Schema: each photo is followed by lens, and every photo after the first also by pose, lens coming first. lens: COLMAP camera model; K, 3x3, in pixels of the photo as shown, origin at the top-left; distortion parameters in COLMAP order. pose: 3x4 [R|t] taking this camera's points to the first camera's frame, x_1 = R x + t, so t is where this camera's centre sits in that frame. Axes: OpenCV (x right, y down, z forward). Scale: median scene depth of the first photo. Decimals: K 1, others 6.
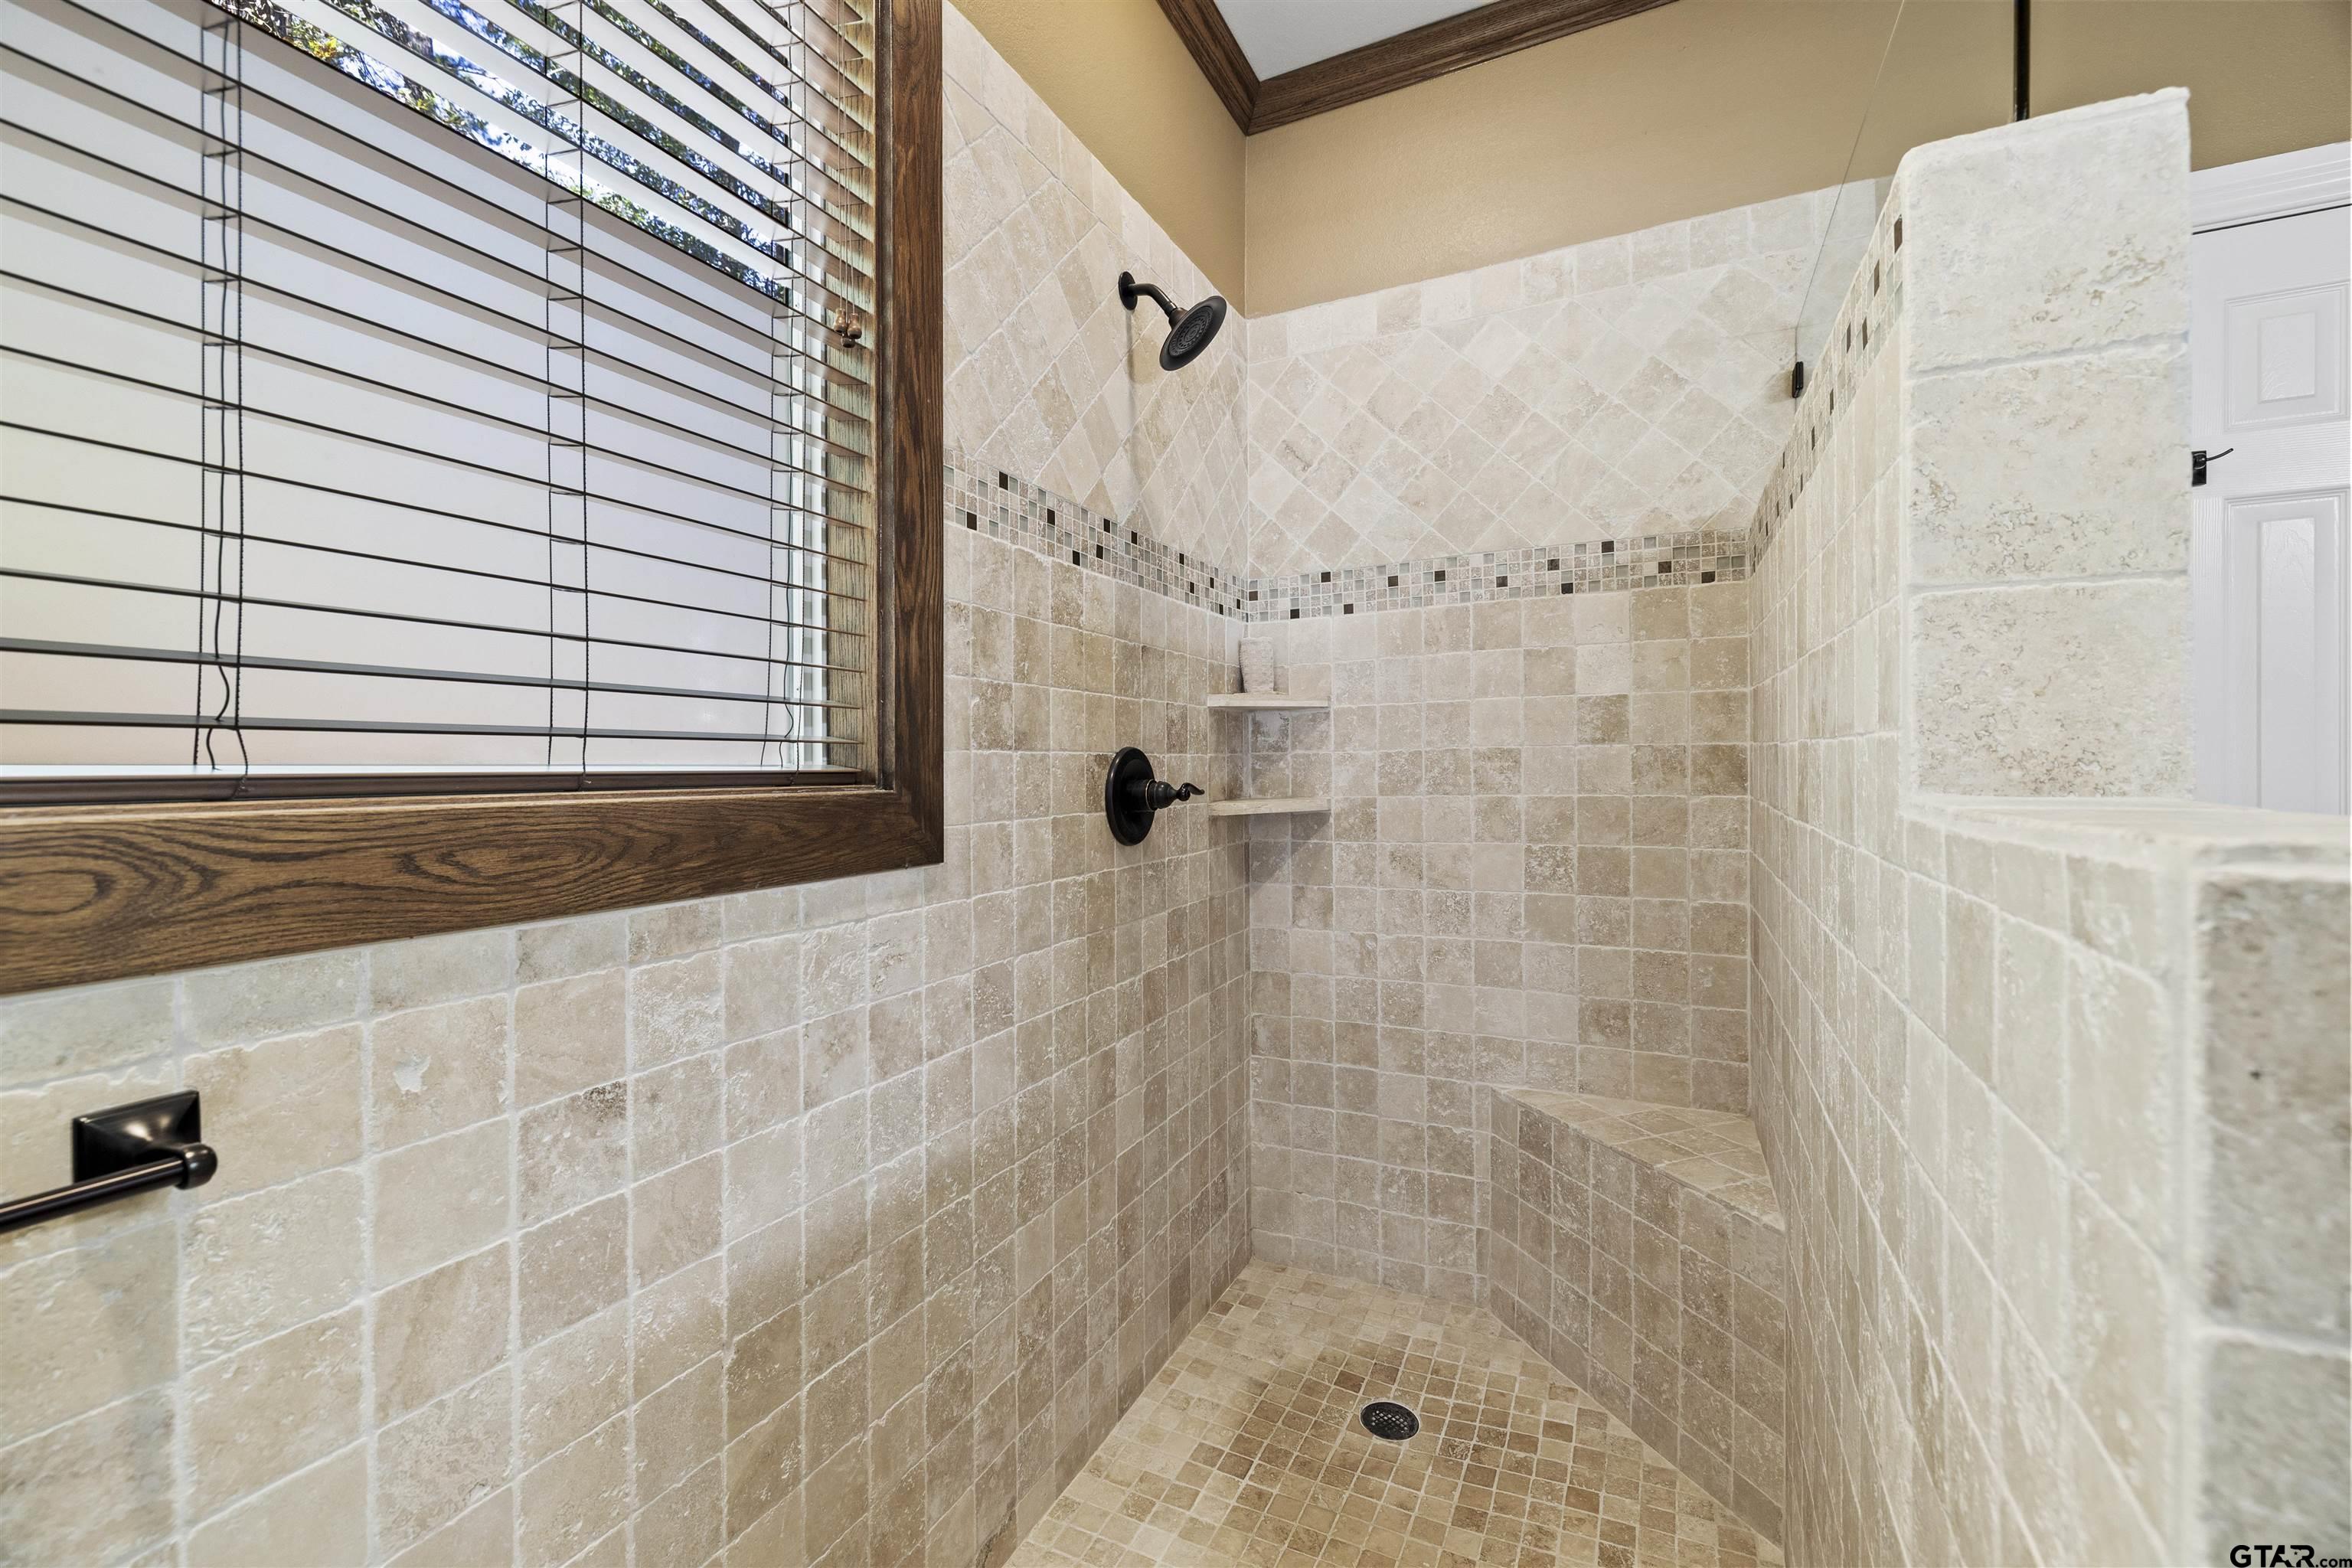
lens RADIAL K [[987.6, 0, 1180.4], [0, 987.6, 771.5], [0, 0, 1]] dist [0.000050, -0.000249]
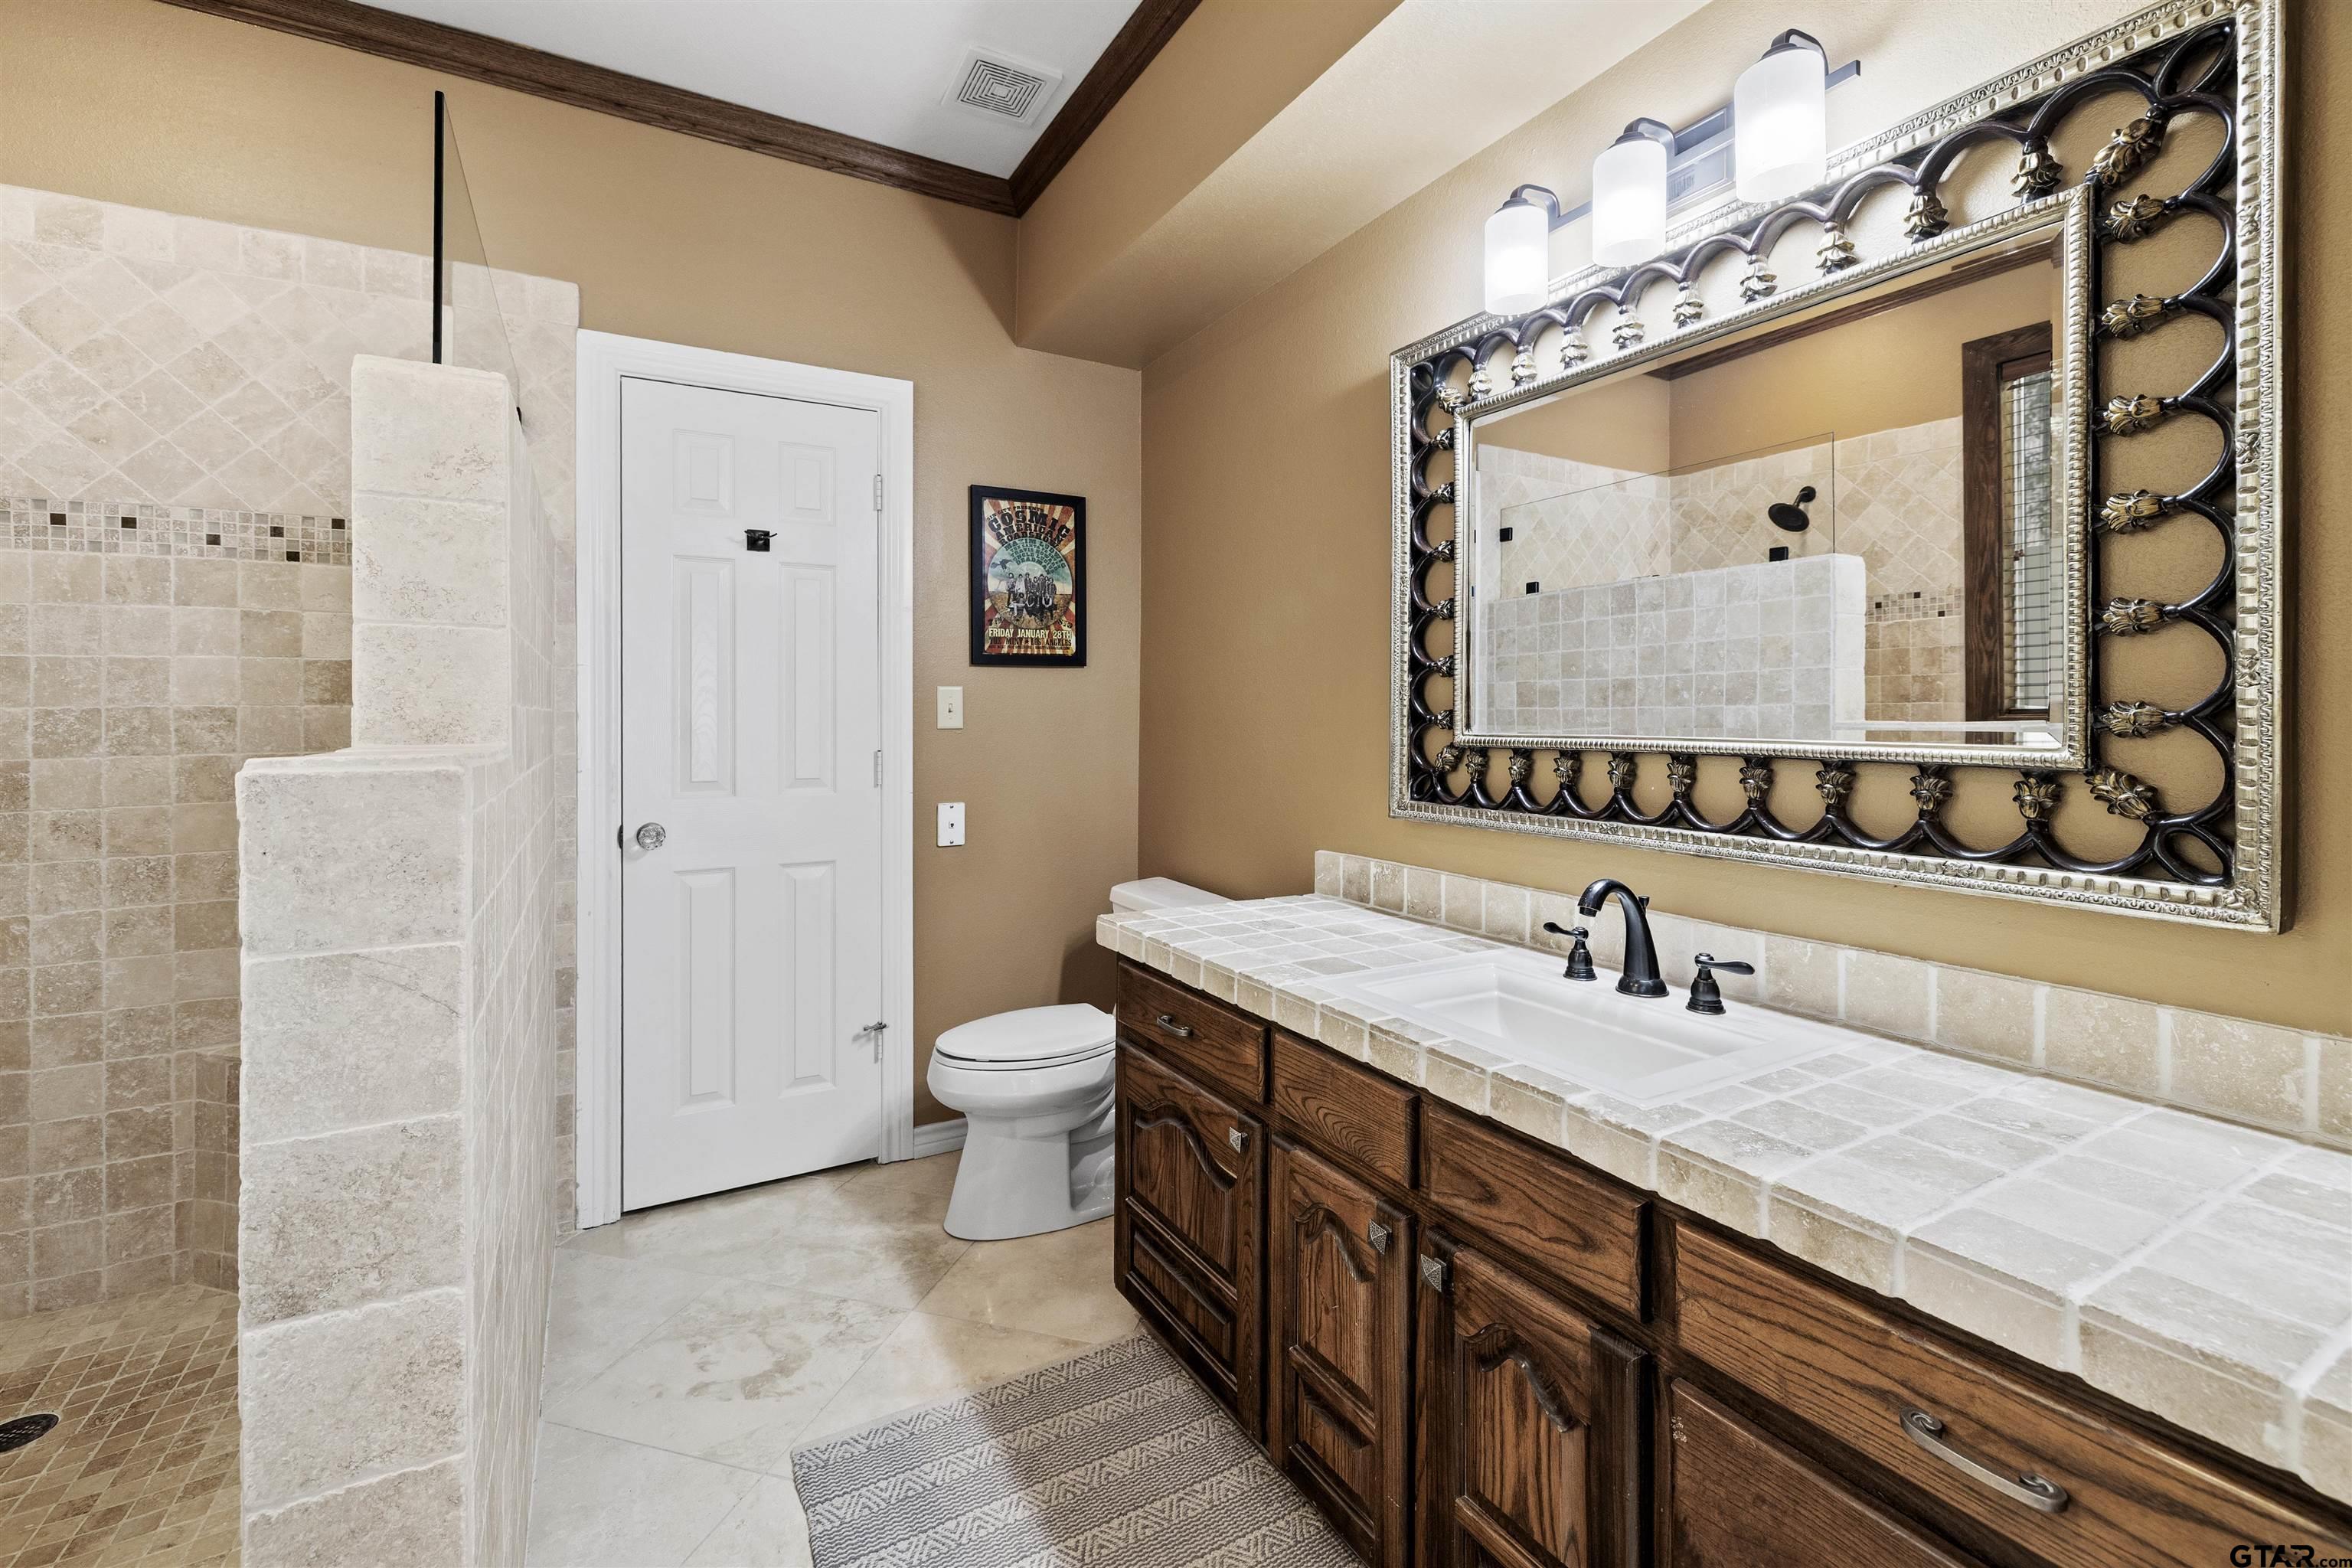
lens RADIAL K [[987.6, 0, 1145.4], [0, 987.6, 717.2], [0, 0, 1]] dist [0.000050, -0.000249]
pose [[0.571471, 0.006645, 0.820596, 0.046377], [0.002876, 0.999945, -0.010100, -0.000688], [-0.820617, 0.008132, 0.571420, -0.333608]]
